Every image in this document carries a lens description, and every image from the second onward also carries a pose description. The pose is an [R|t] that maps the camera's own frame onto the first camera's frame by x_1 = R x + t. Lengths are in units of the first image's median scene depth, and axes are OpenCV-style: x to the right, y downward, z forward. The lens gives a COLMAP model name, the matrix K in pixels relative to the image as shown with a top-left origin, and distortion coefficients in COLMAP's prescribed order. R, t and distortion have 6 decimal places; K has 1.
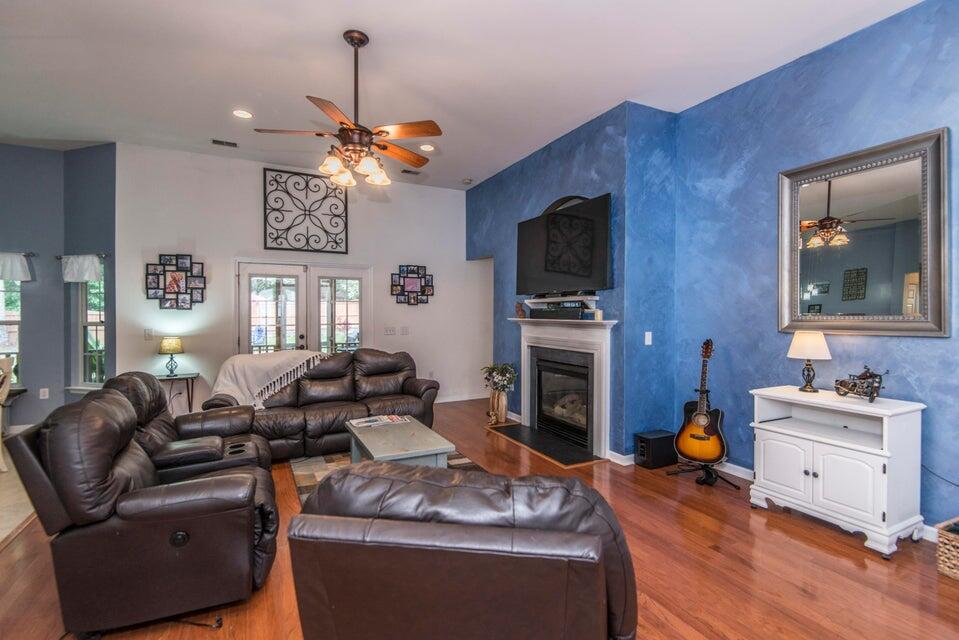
lens RADIAL K [[451.5, 0, 477.8], [0, 451.5, 317.5], [0, 0, 1]] dist [0.025824, -0.023661]
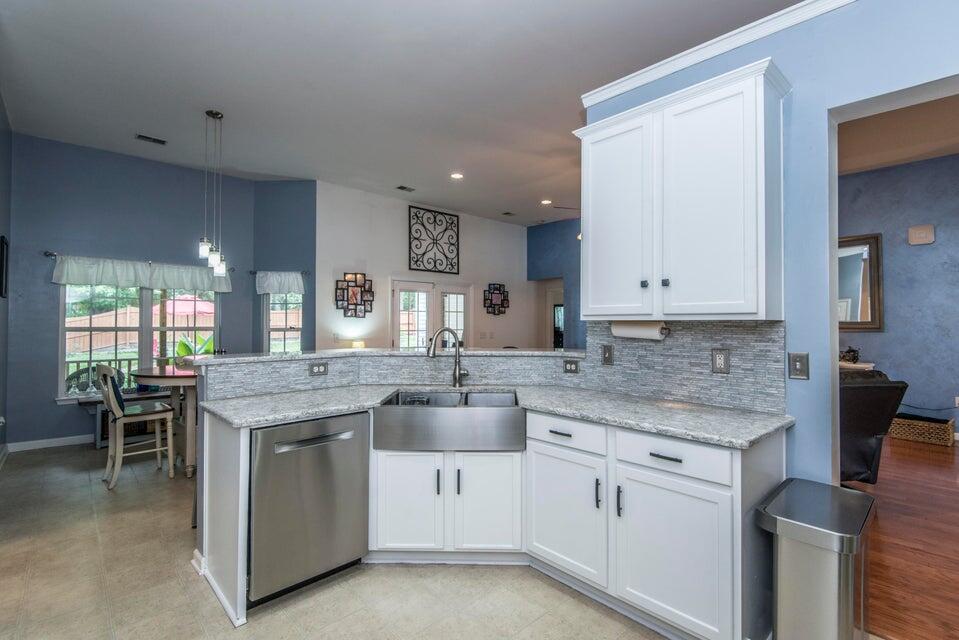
lens RADIAL K [[451.5, 0, 477.8], [0, 451.5, 317.5], [0, 0, 1]] dist [0.025824, -0.023661]
pose [[0.963323, 0.003758, 0.268319, -0.617722], [0.001988, 0.999775, -0.021139, 0.007737], [-0.268338, 0.020897, 0.963098, -0.248217]]
